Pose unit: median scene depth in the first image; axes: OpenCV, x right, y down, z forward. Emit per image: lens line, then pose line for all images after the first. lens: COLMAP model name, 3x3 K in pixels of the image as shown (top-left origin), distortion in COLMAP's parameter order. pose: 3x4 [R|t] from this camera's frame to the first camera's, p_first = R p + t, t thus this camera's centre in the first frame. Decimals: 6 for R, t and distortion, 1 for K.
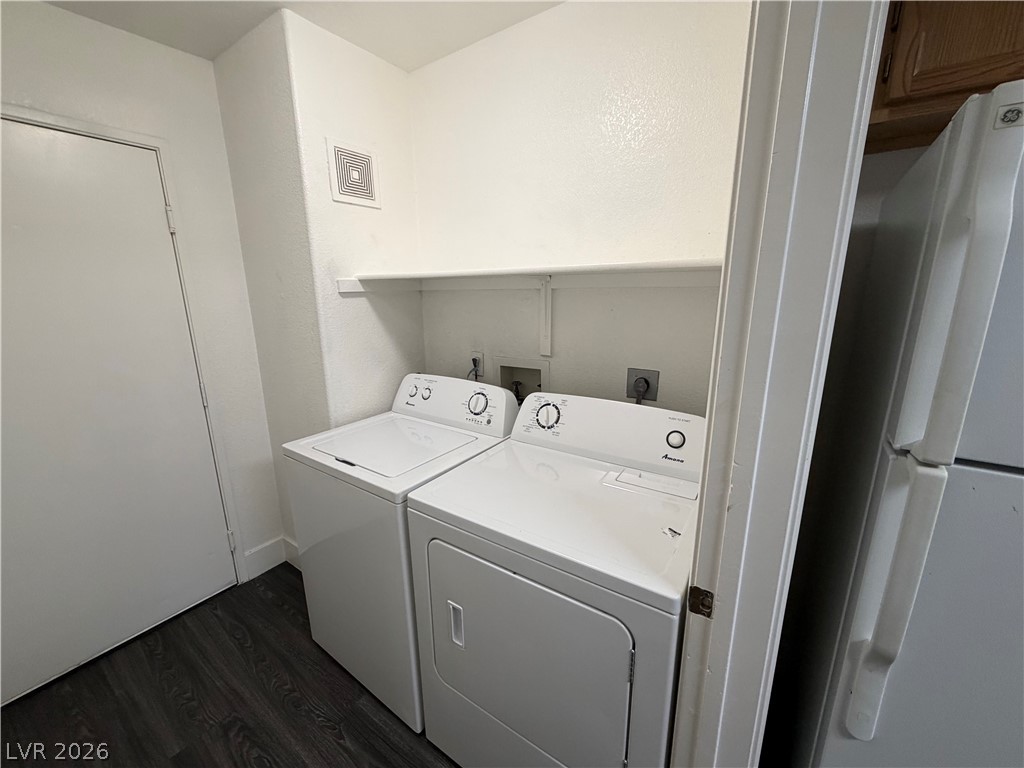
lens RADIAL K [[408.2, 0, 511.4], [0, 408.2, 386.3], [0, 0, 1]] dist [0.002219, -0.000316]
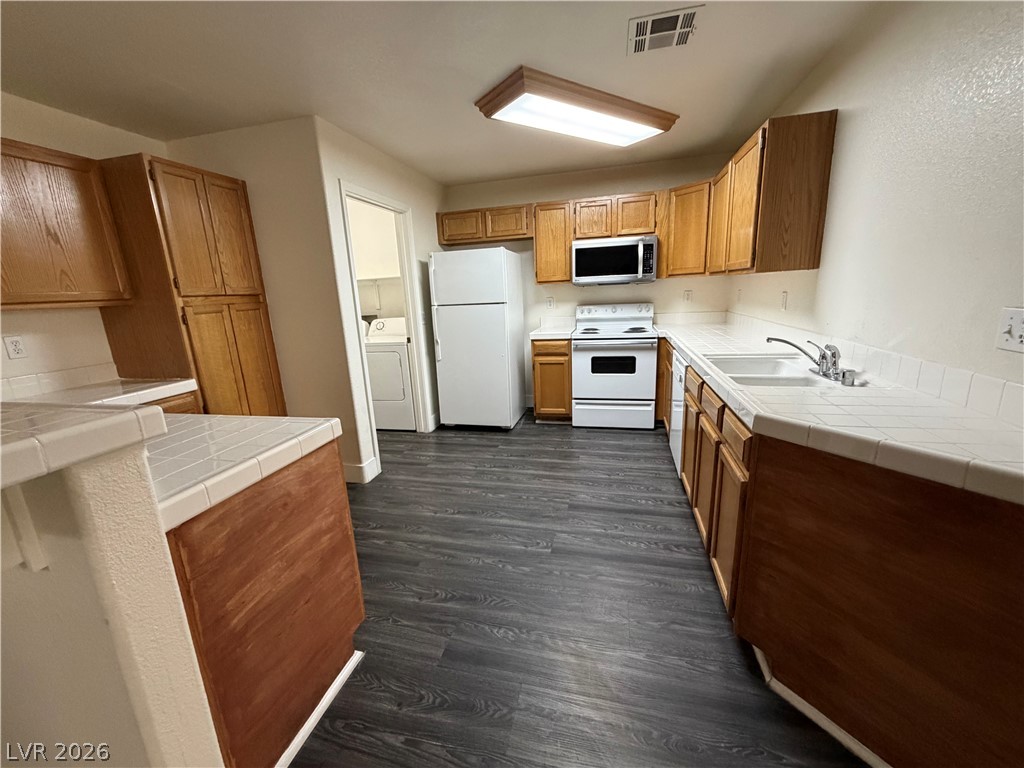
lens RADIAL K [[408.2, 0, 511.3], [0, 408.2, 384.6], [0, 0, 1]] dist [0.002219, -0.000316]
pose [[0.935101, -0.113987, 0.335550, -0.066750], [0.120054, 0.992764, 0.002680, 0.613559], [-0.333427, 0.037778, 0.942019, -2.164607]]
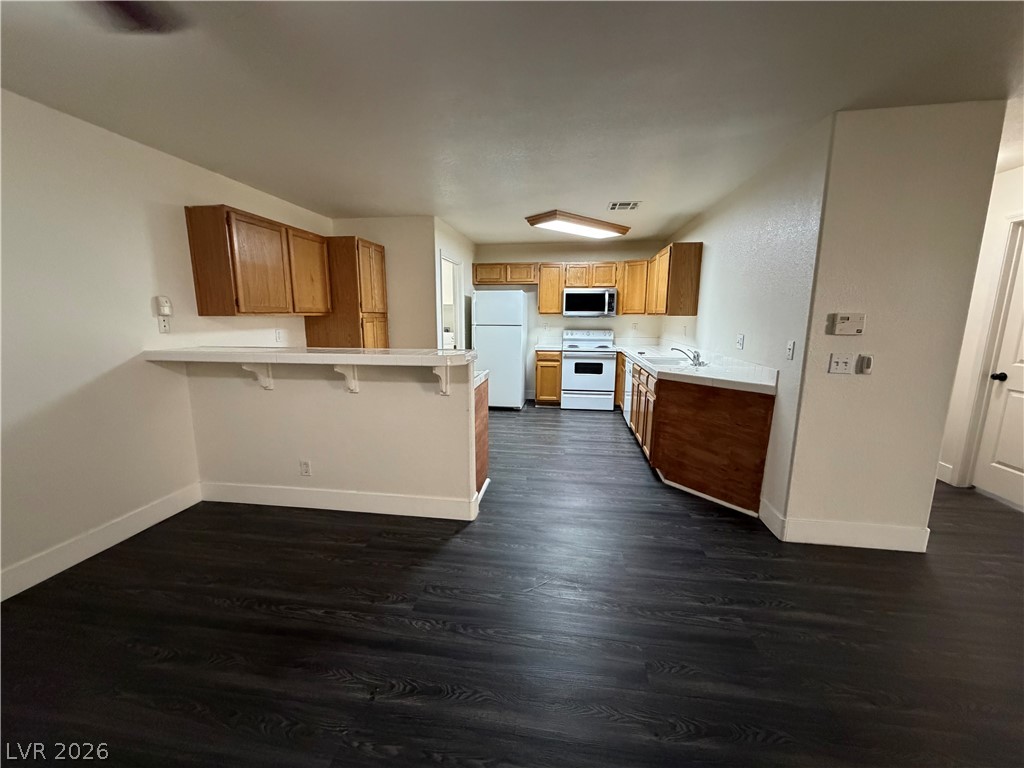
lens RADIAL K [[408.2, 0, 508.9], [0, 408.2, 385.0], [0, 0, 1]] dist [0.002219, -0.000316]
pose [[0.896197, -0.062333, 0.439255, -1.042408], [0.091223, 0.994816, -0.044948, 0.843331], [-0.434176, 0.080352, 0.897237, -3.187007]]
